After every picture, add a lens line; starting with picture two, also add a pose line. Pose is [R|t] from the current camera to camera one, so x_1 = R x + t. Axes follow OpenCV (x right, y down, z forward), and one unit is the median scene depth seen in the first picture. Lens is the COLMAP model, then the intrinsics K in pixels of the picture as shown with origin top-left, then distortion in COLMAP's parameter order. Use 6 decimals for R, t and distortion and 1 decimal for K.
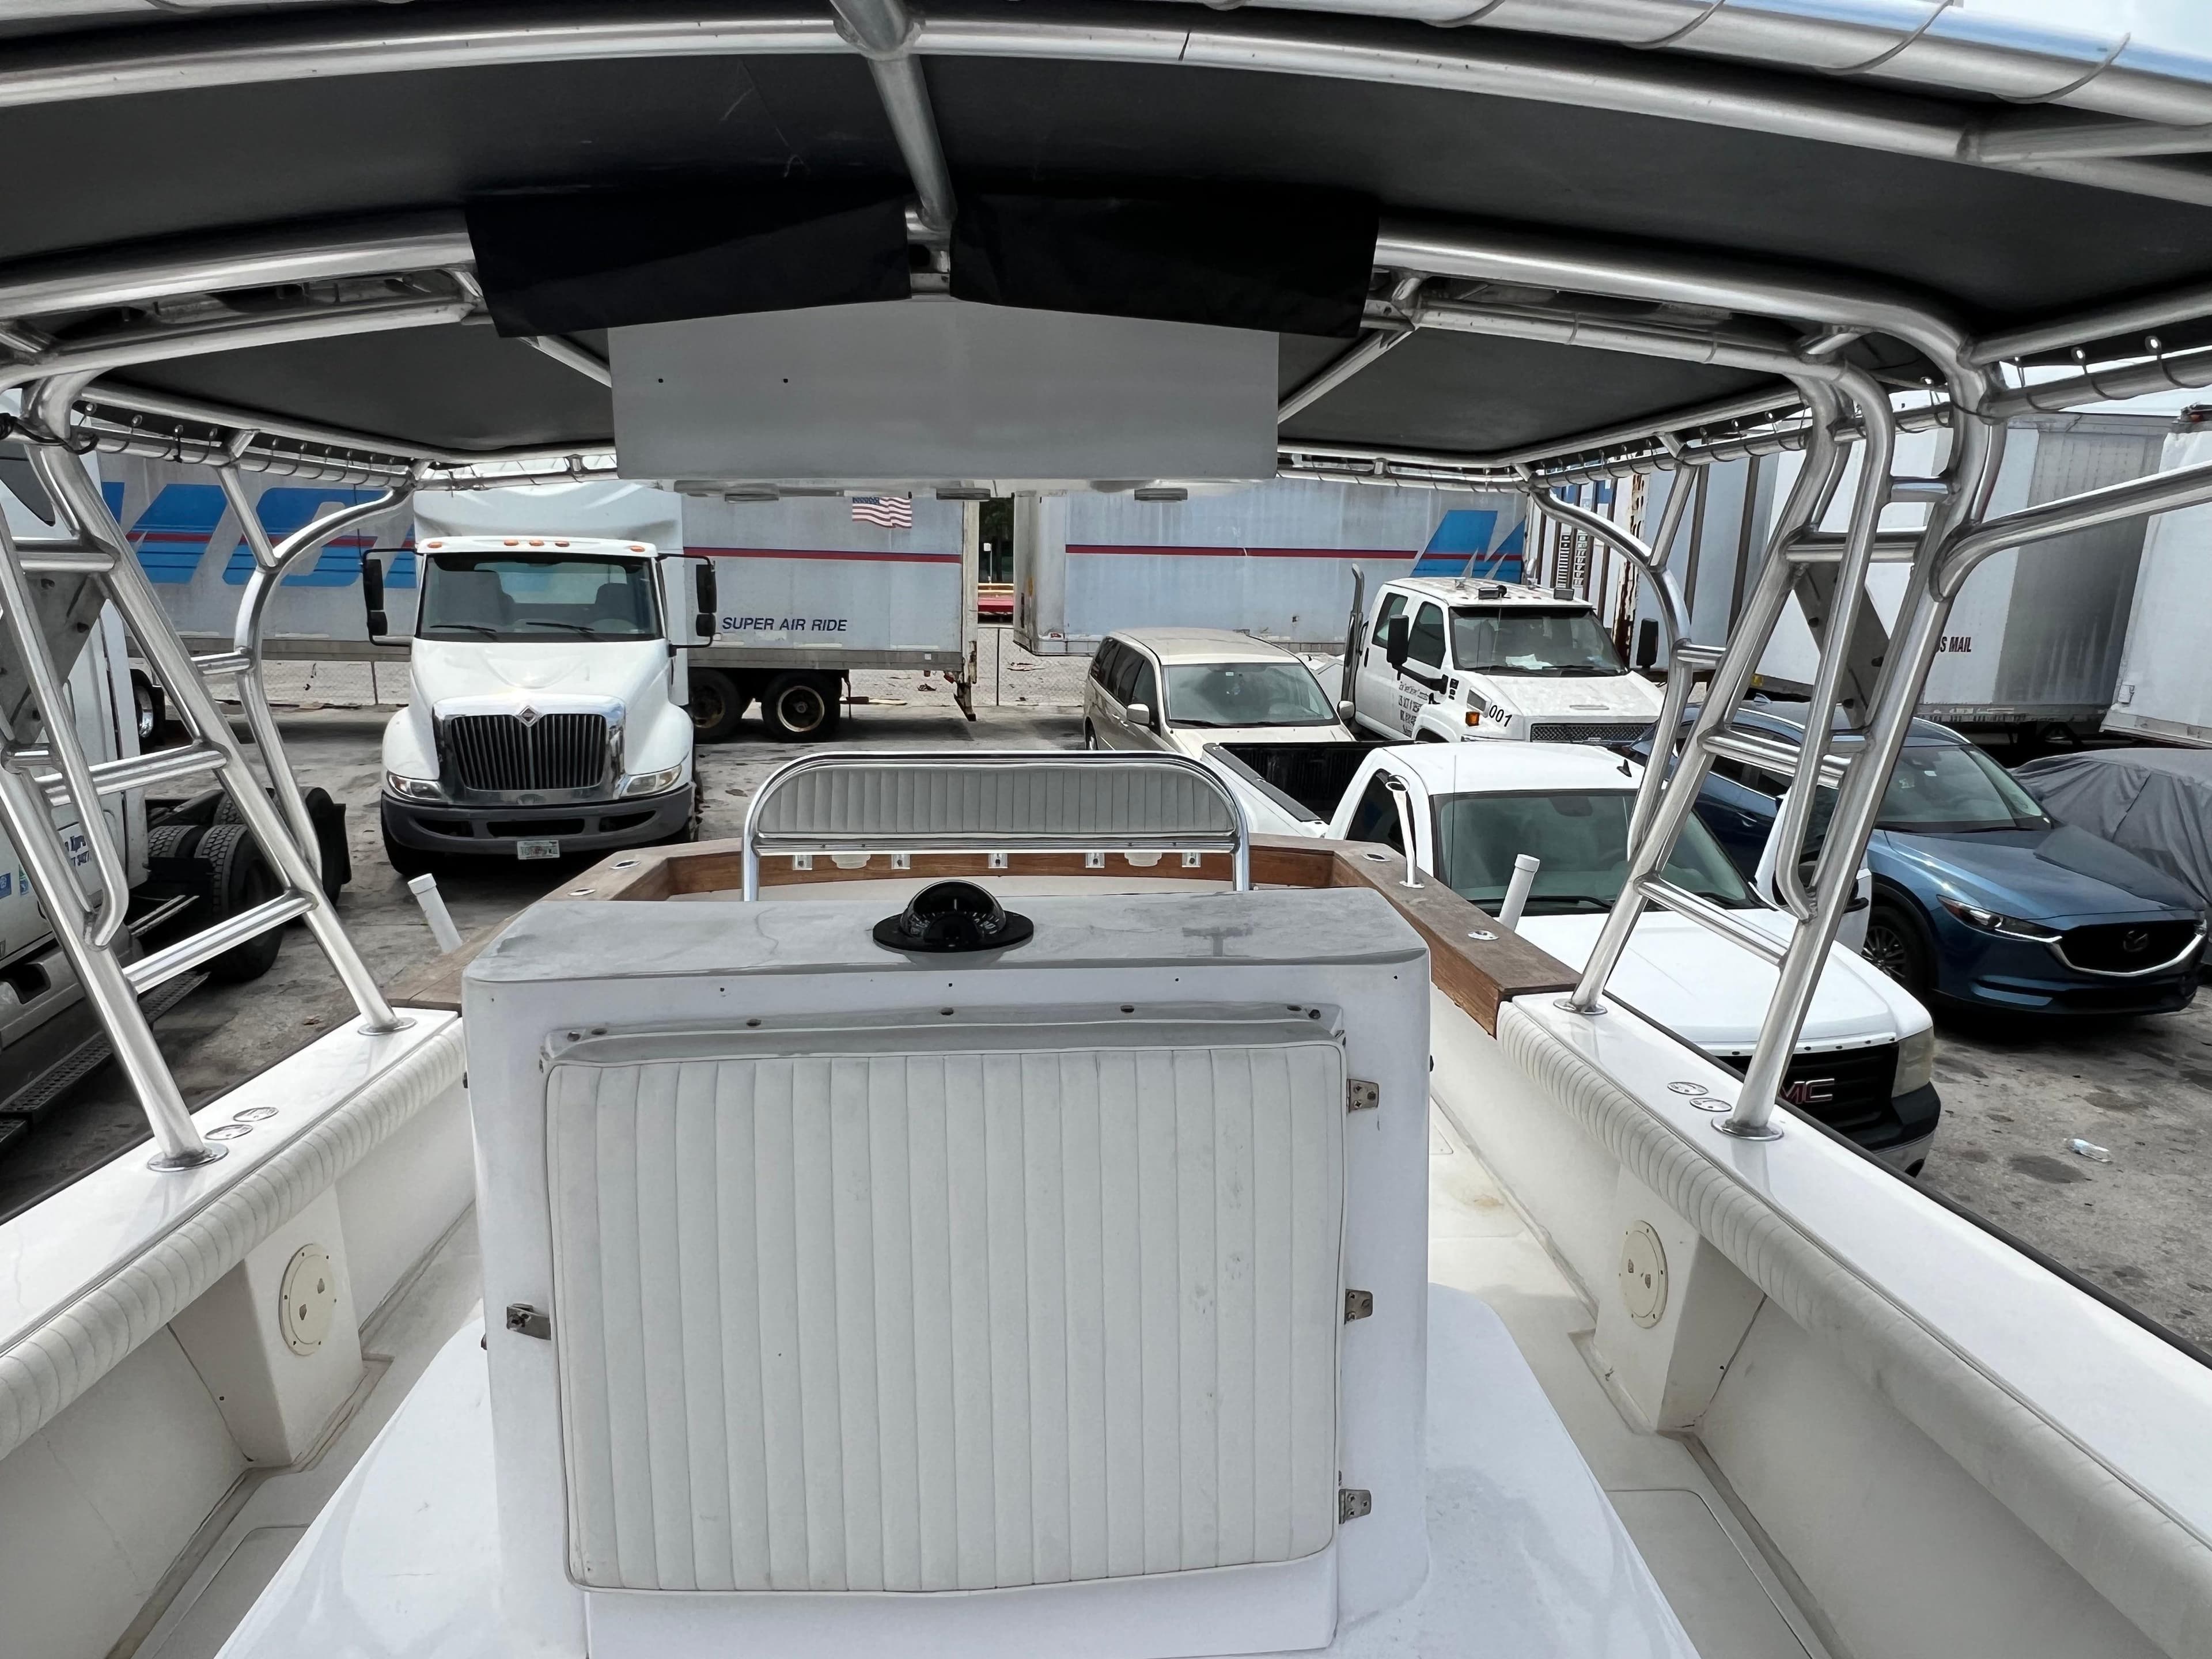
lens RADIAL K [[1432.3, 0, 1087.5], [0, 1432.3, 849.5], [0, 0, 1]] dist [0.000009, -0.002178]
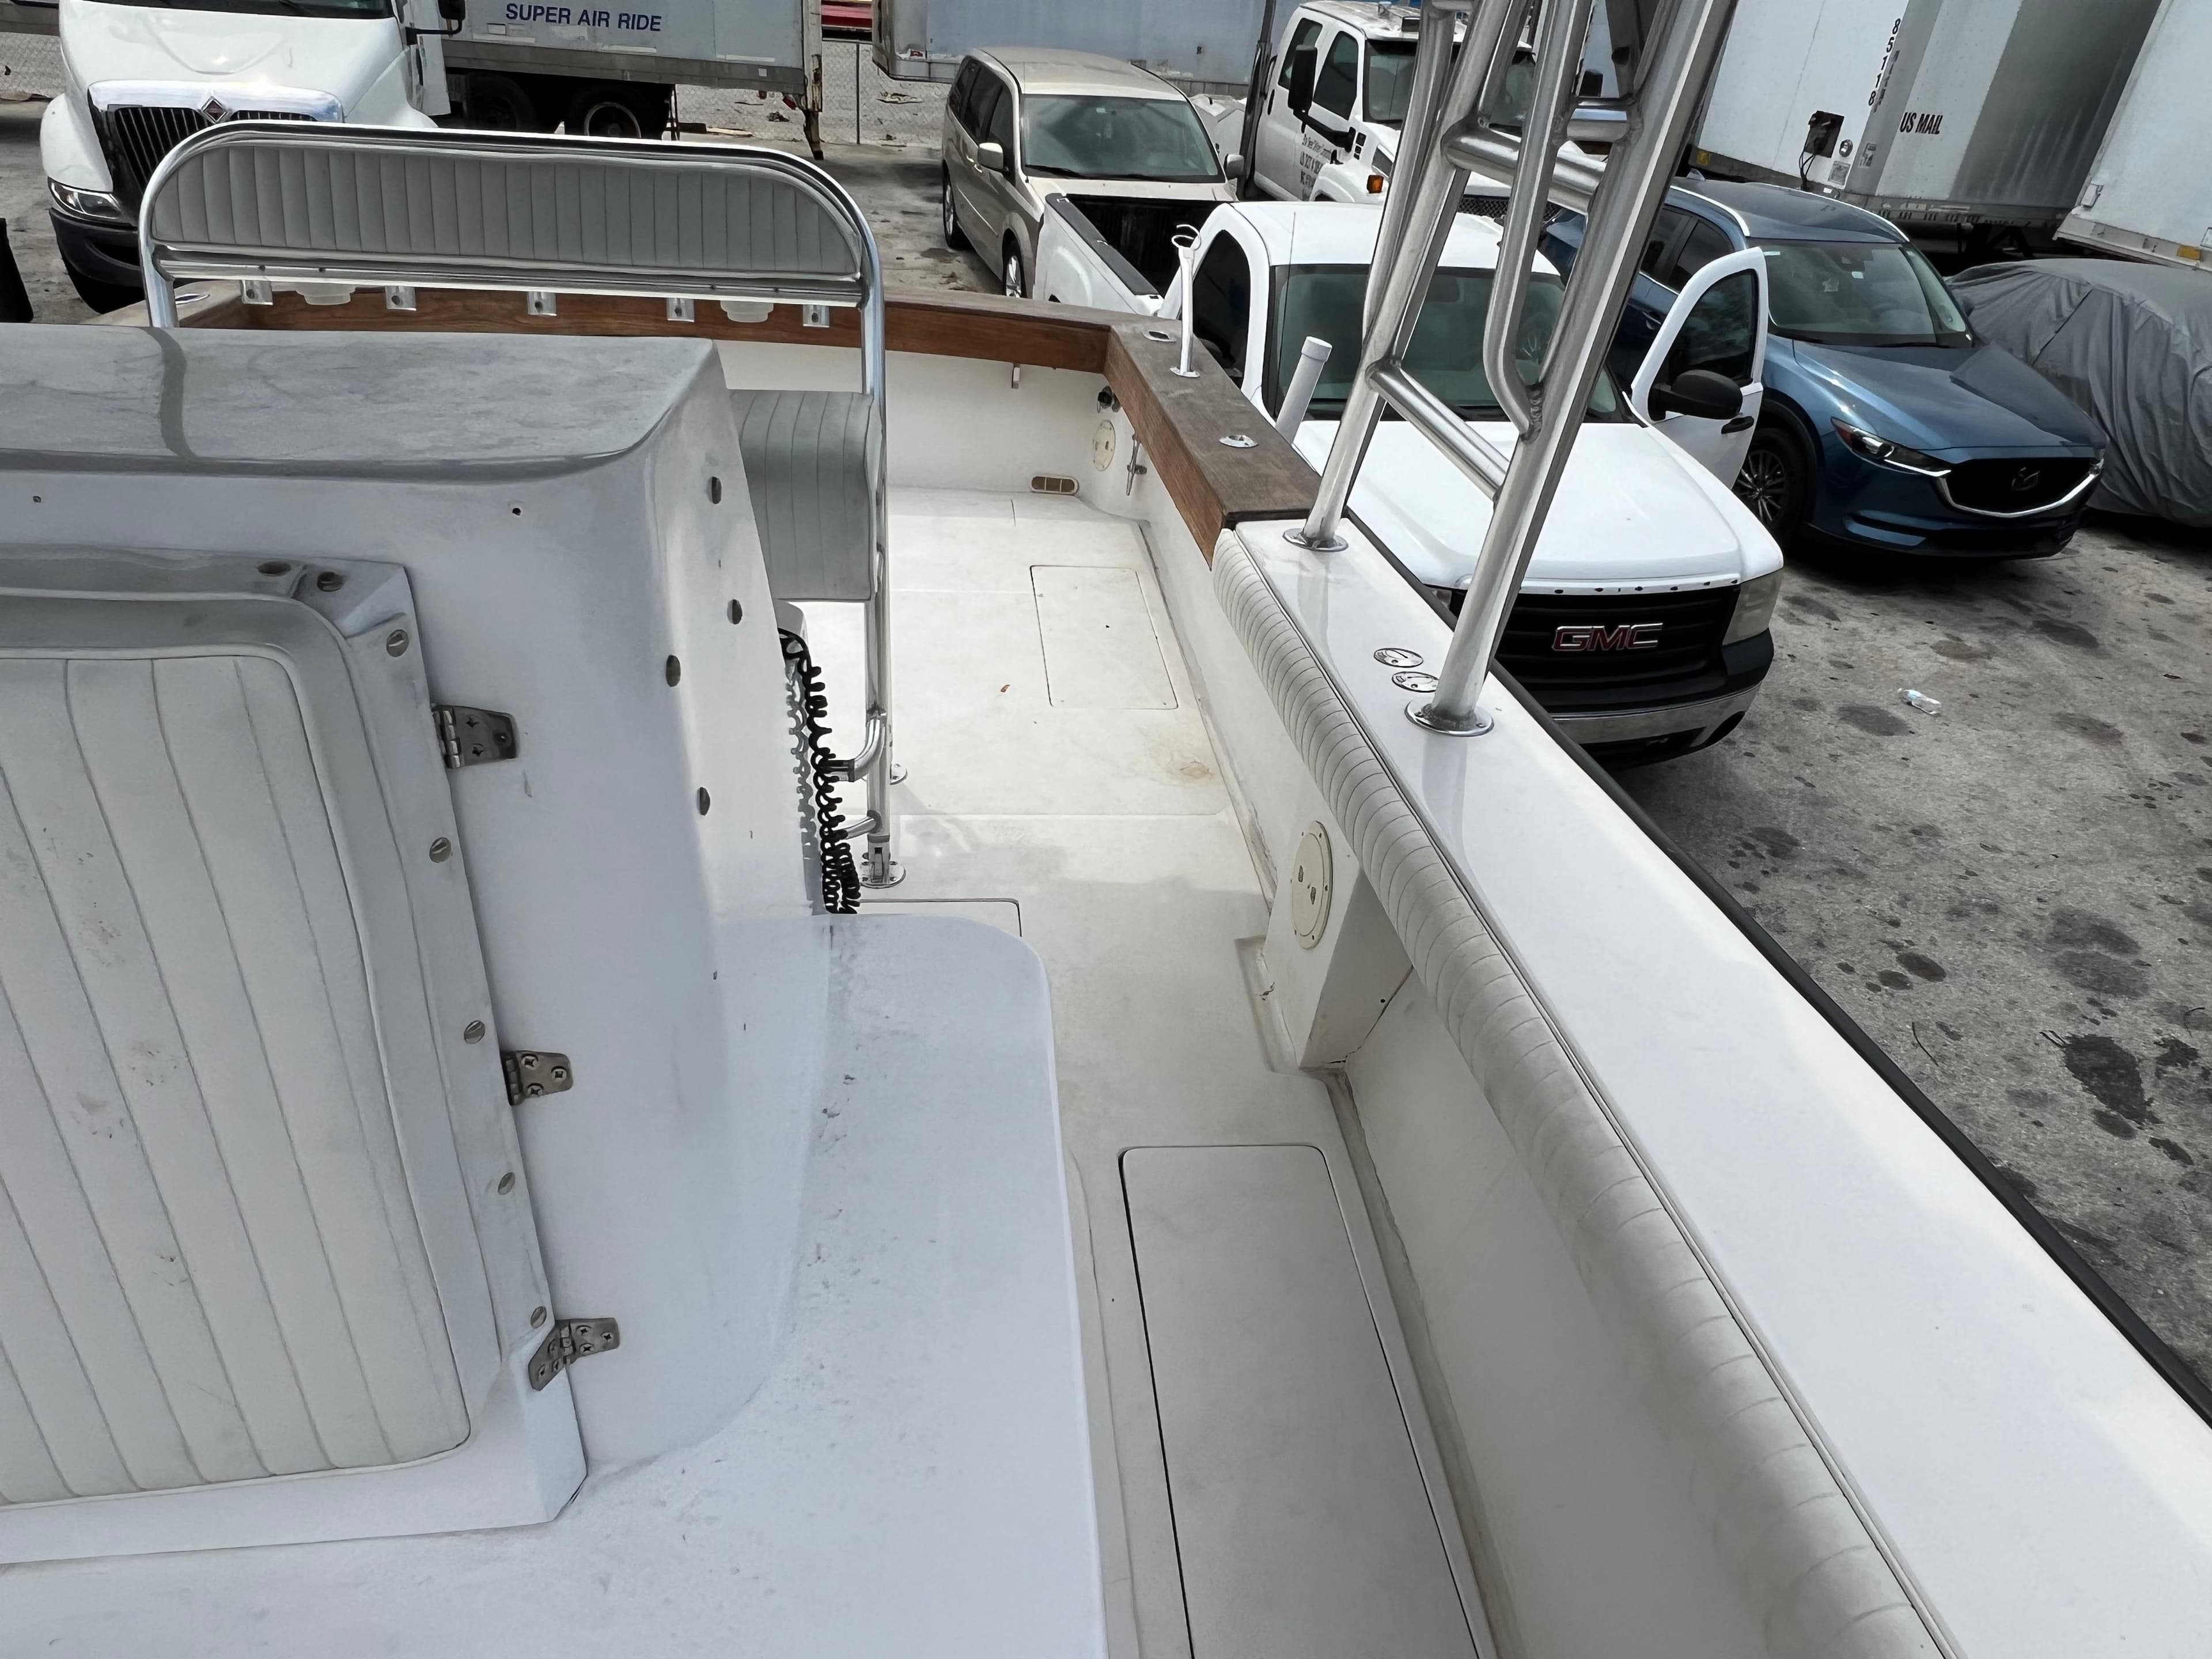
lens RADIAL K [[1435.6, 0, 1102.8], [0, 1435.6, 851.2], [0, 0, 1]] dist [-0.004559, 0.001012]
pose [[0.996820, 0.020242, 0.077069, 0.069548], [-0.045230, 0.940019, 0.338111, 0.004051], [-0.065602, -0.340522, 0.937945, 0.086526]]
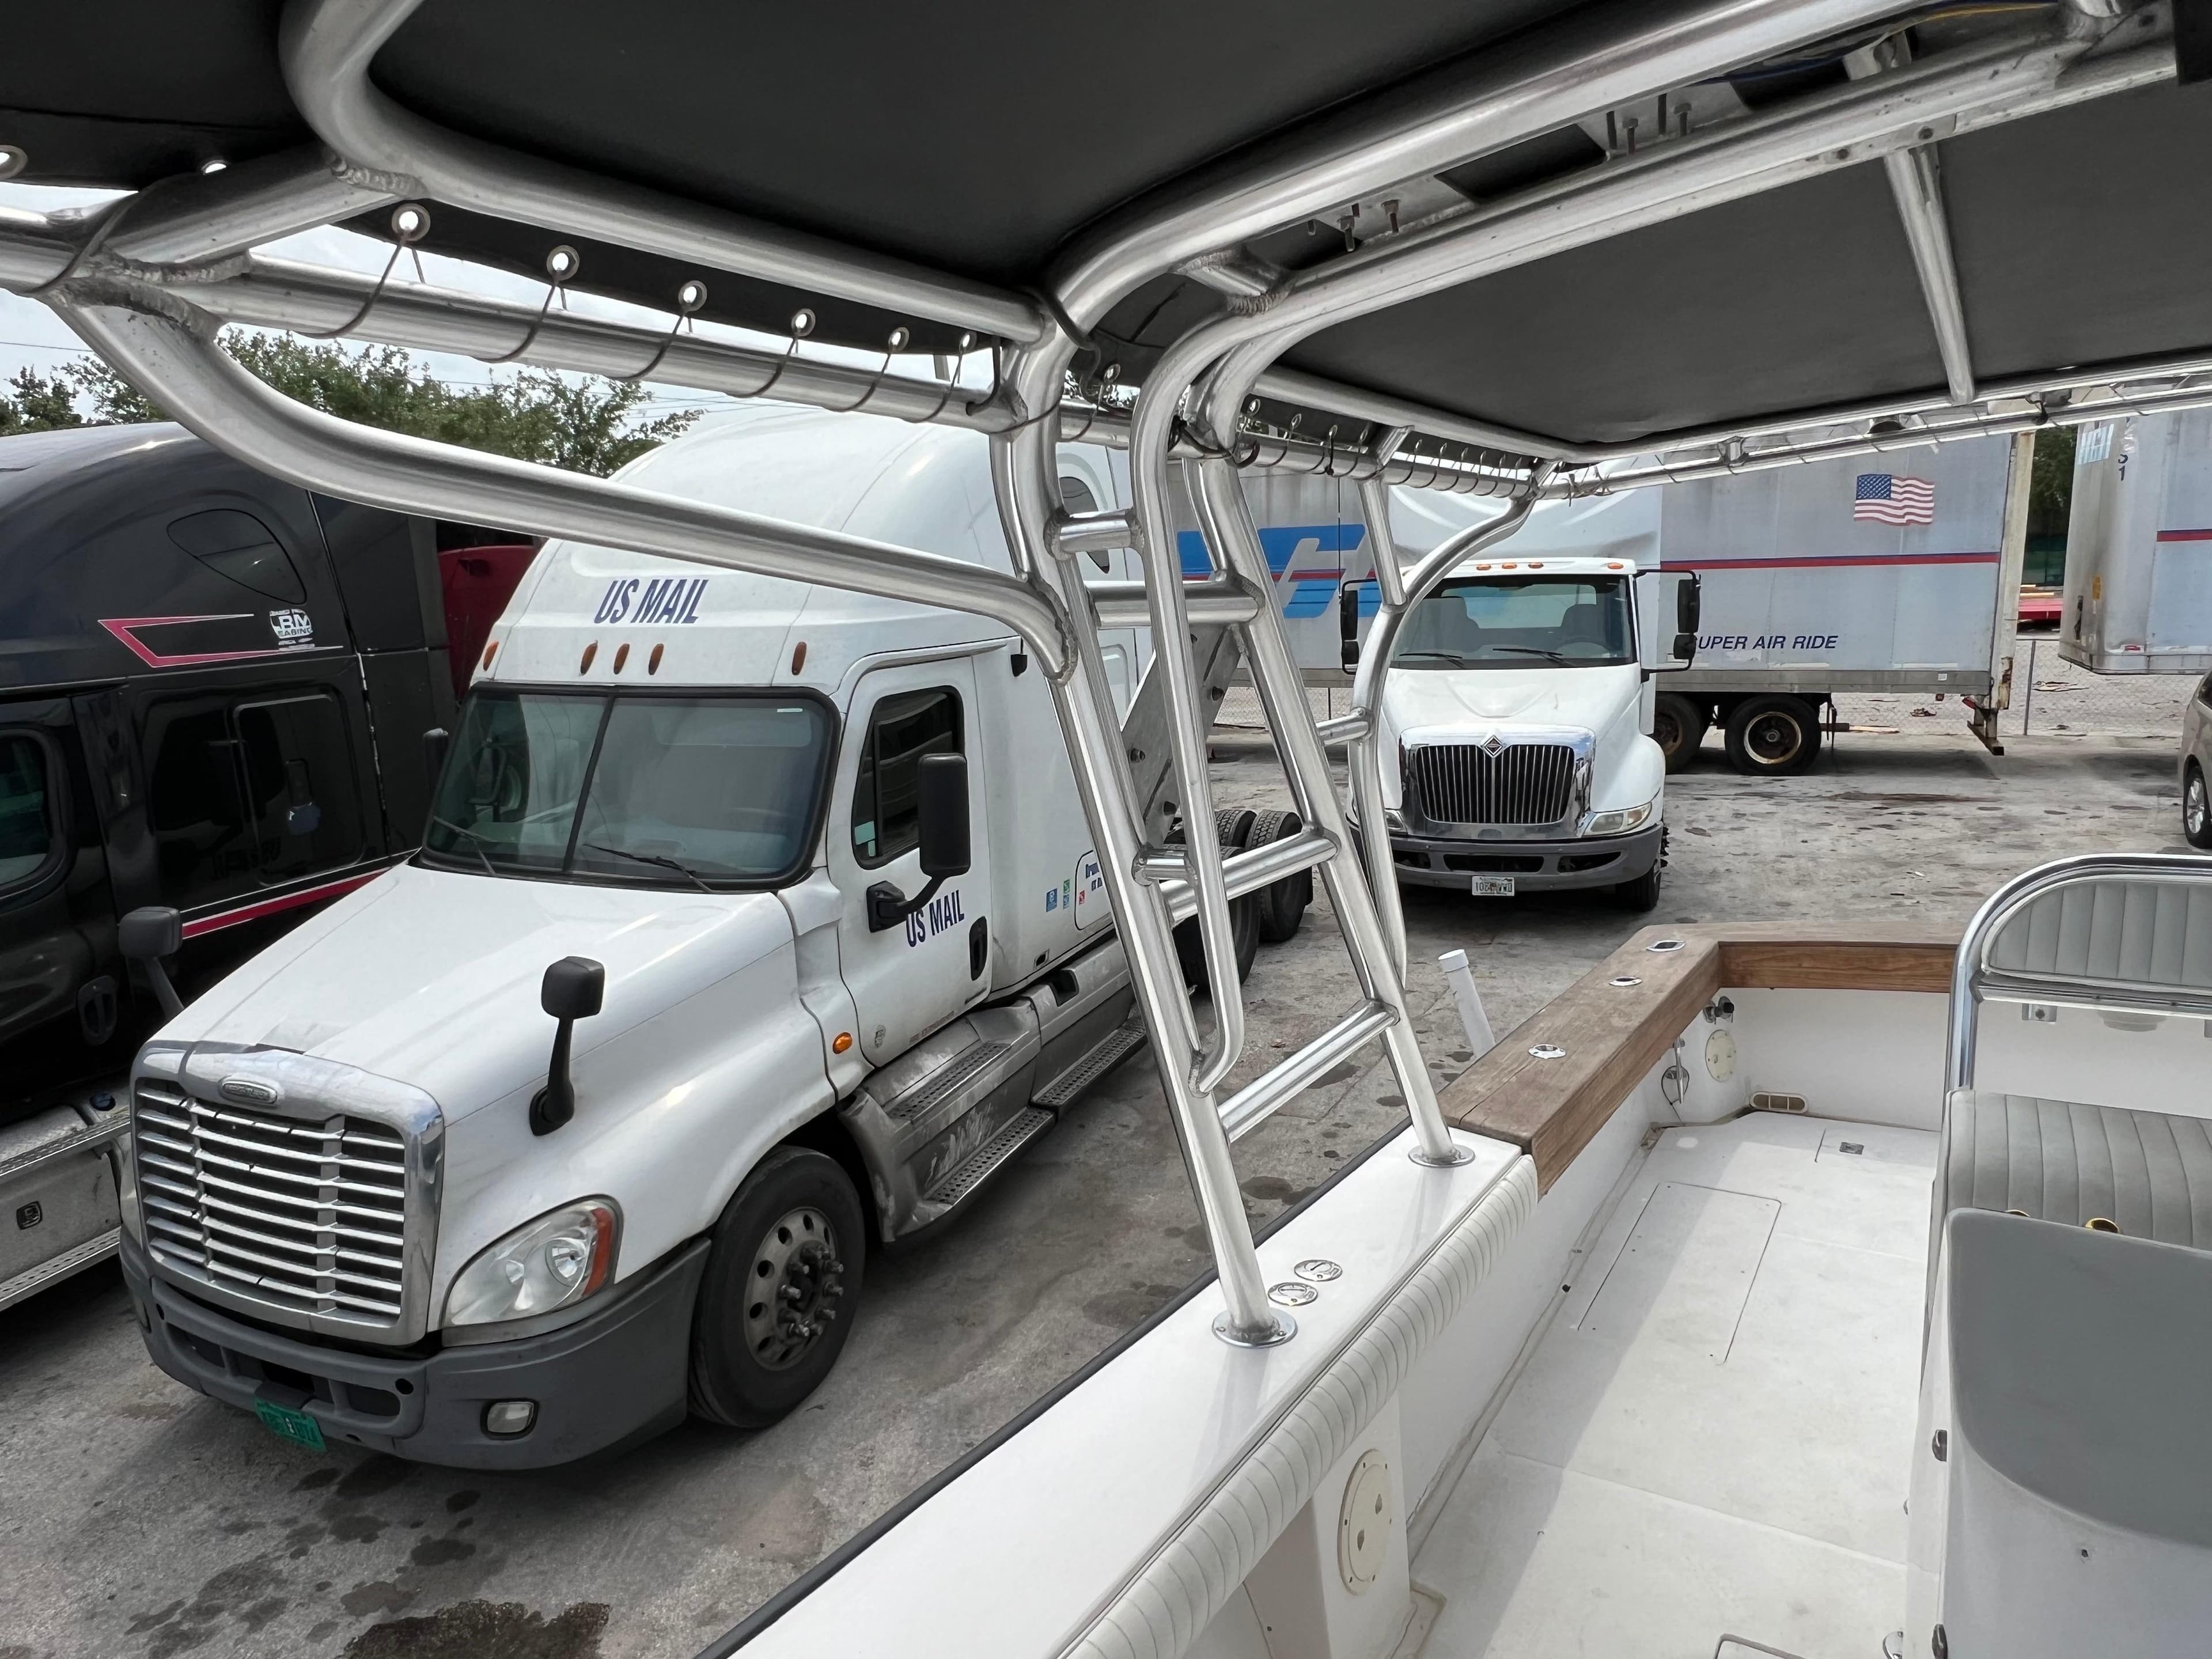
lens RADIAL K [[1432.3, 0, 1087.5], [0, 1432.3, 849.5], [0, 0, 1]] dist [0.000009, -0.002178]
pose [[0.817630, 0.058389, -0.572776, -0.076475], [-0.065959, 0.997794, 0.007560, -0.017649], [0.571953, 0.031598, 0.819677, 0.079826]]
